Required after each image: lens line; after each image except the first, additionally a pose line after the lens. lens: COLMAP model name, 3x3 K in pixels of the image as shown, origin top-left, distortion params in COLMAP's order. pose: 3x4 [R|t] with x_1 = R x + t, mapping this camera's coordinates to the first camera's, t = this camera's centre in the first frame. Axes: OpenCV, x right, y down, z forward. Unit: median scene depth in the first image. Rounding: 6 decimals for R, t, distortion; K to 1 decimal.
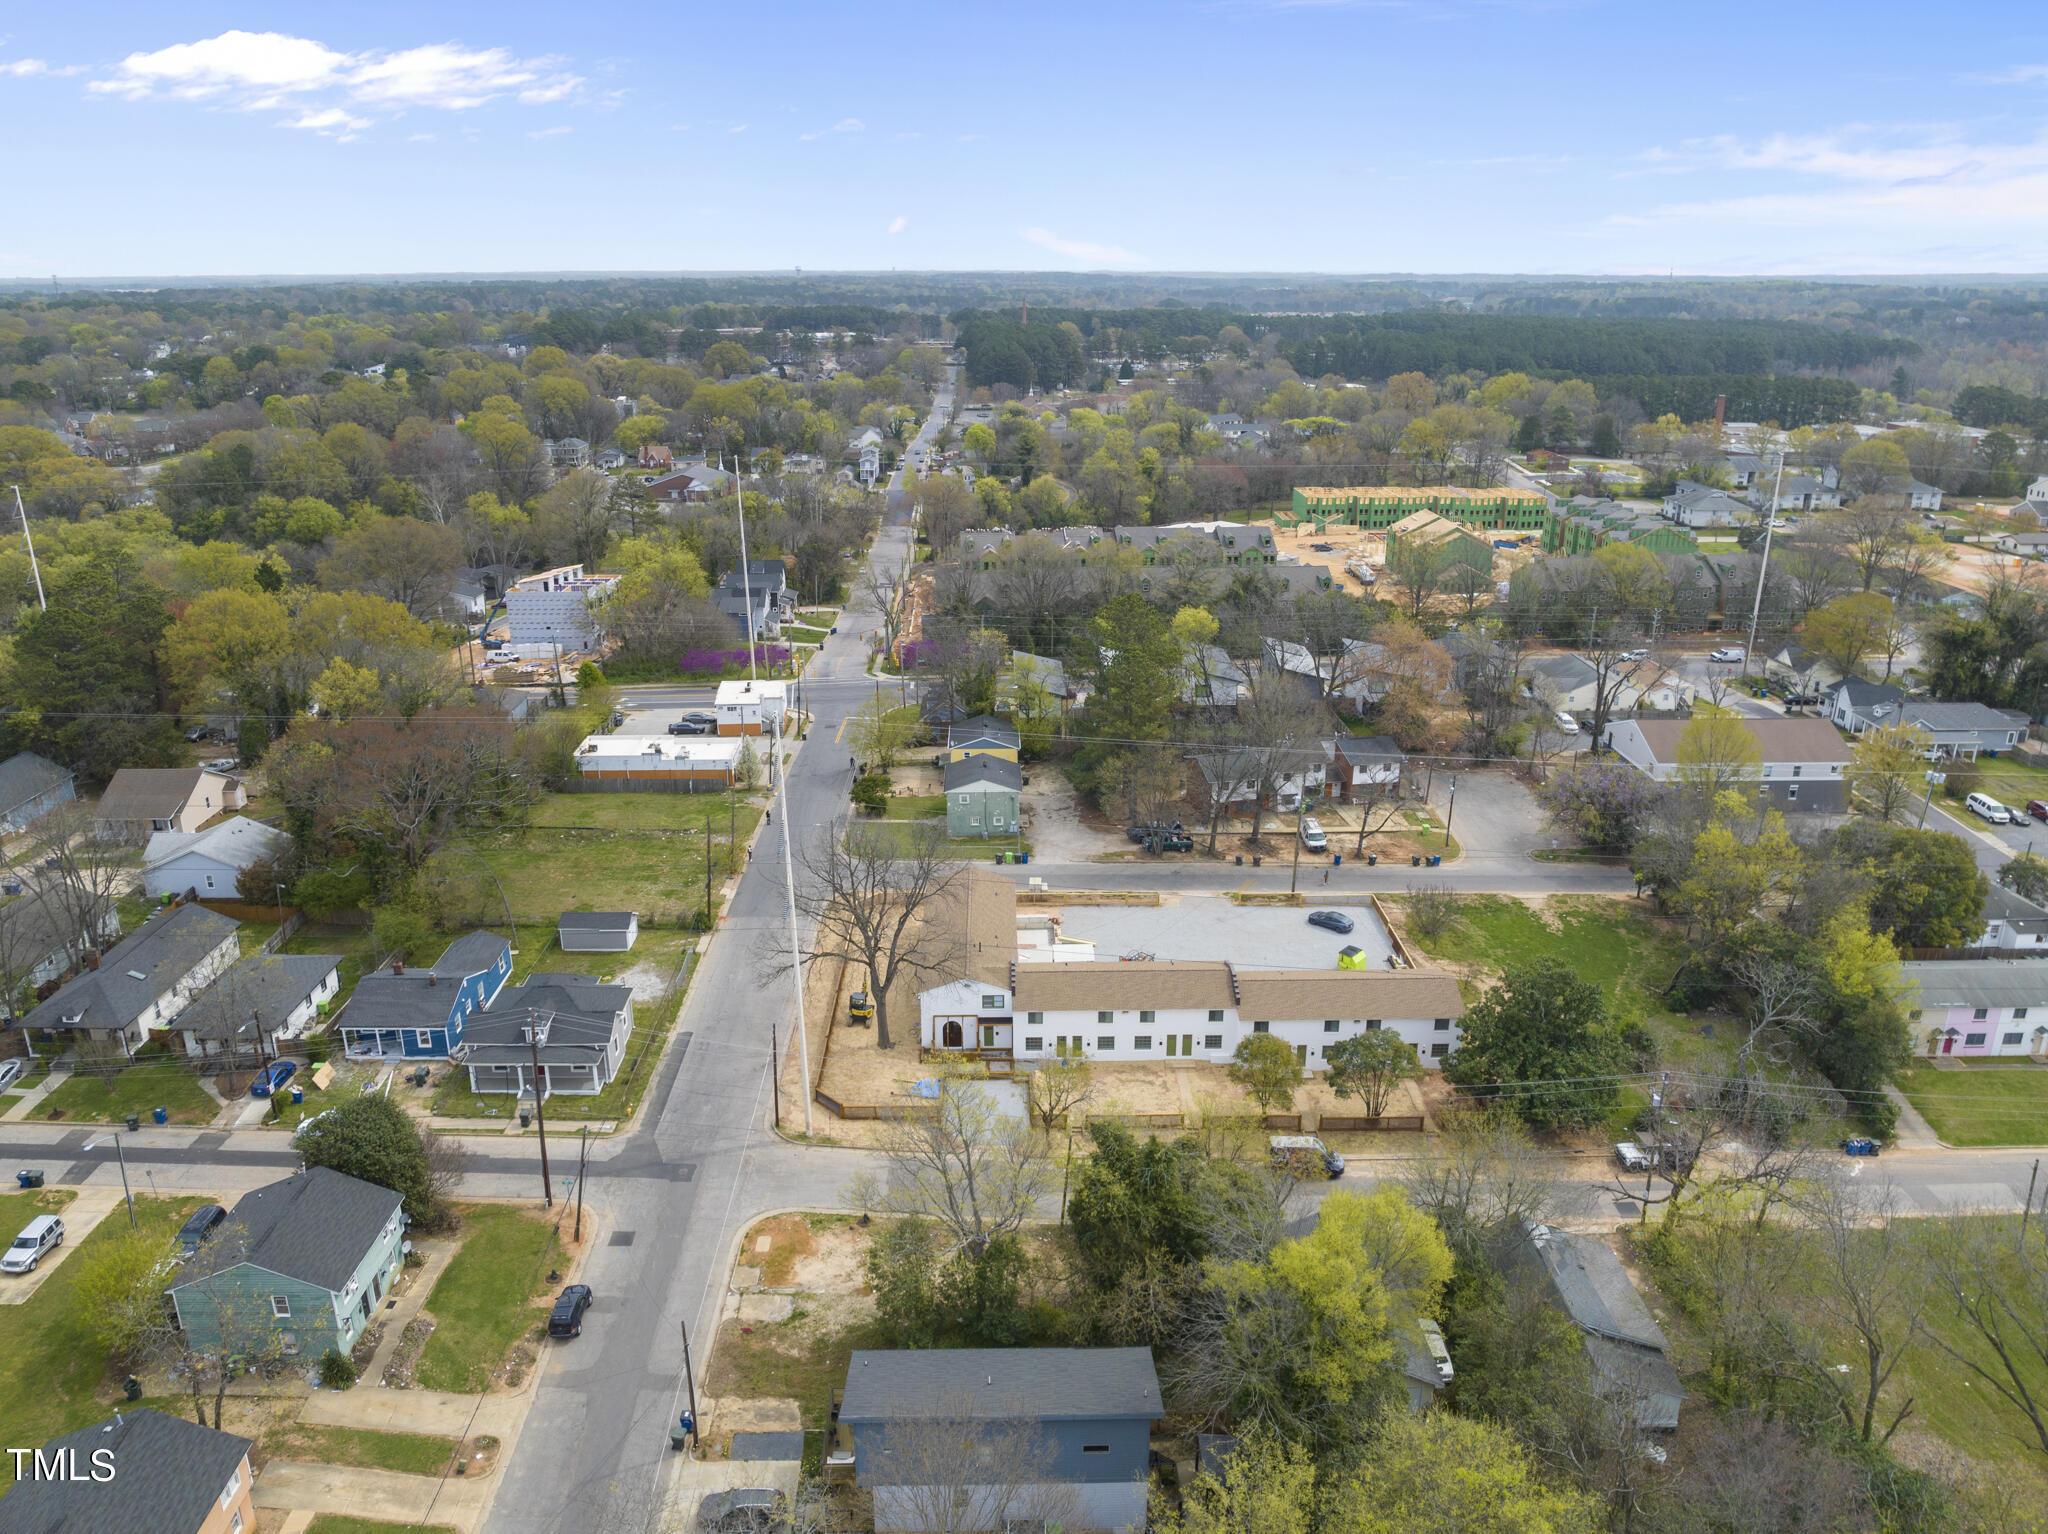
lens RADIAL K [[1432.7, 0, 1018.2], [0, 1432.7, 763.5], [0, 0, 1]] dist [-0.033012, -0.006068]
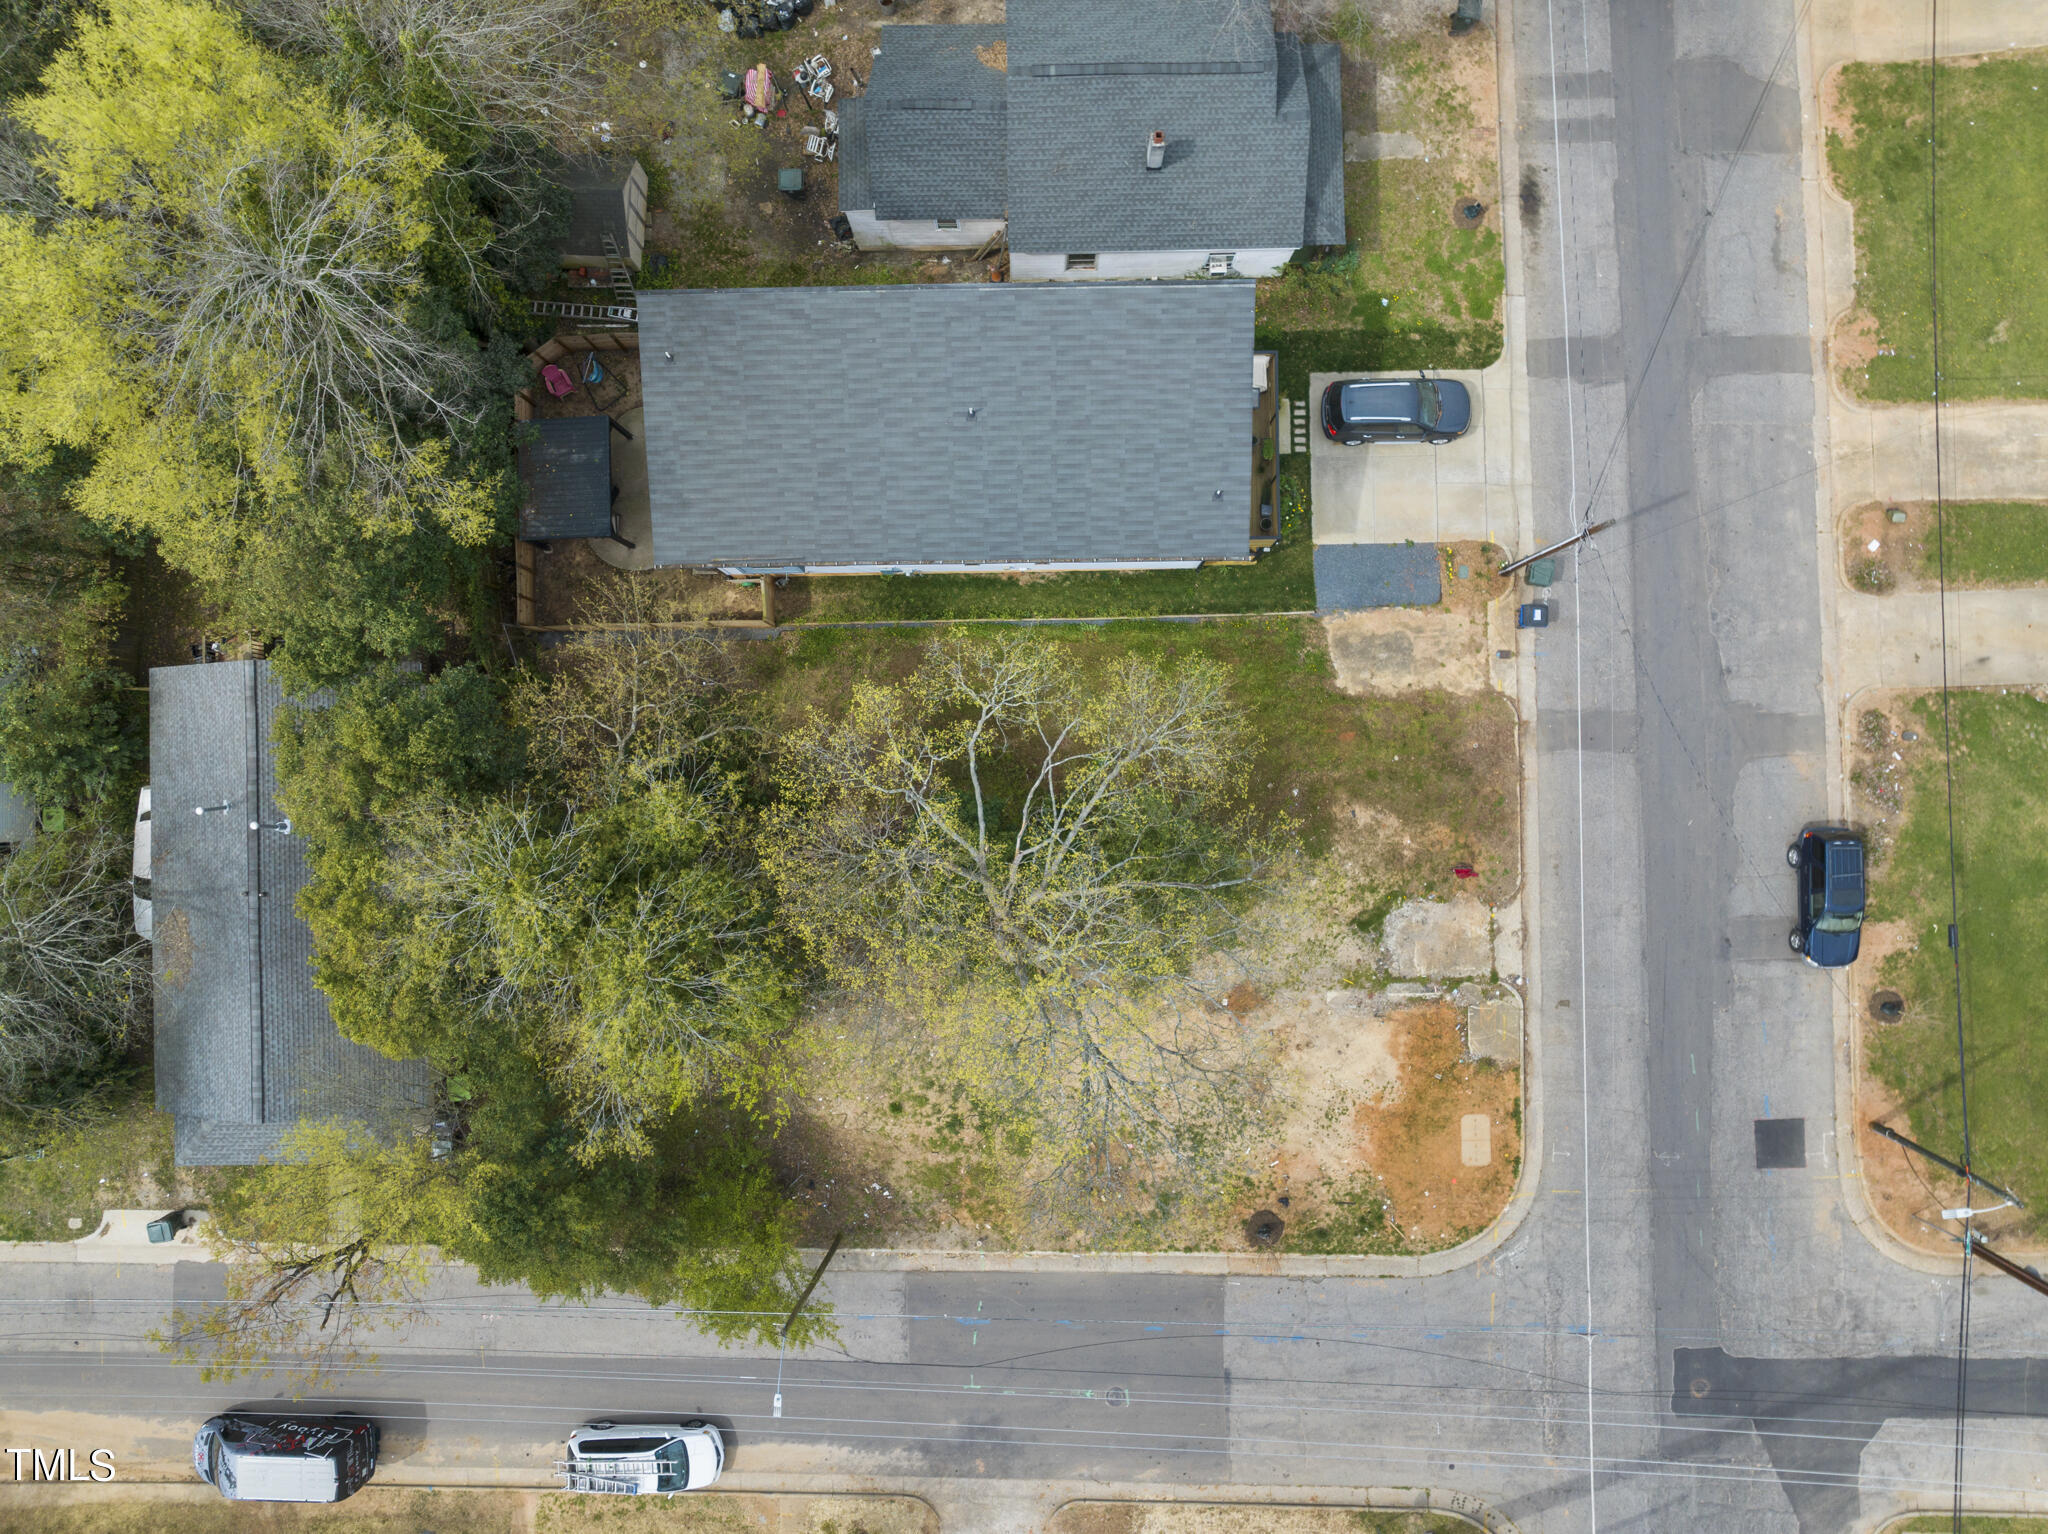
lens RADIAL K [[1432.7, 0, 1022.4], [0, 1432.7, 768.9], [0, 0, 1]] dist [-0.033012, -0.006068]
pose [[-0.999928, -0.003566, 0.011415, -0.027762], [0.011956, -0.318375, 0.947889, -0.056066], [0.000254, 0.947958, 0.318395, 0.589982]]
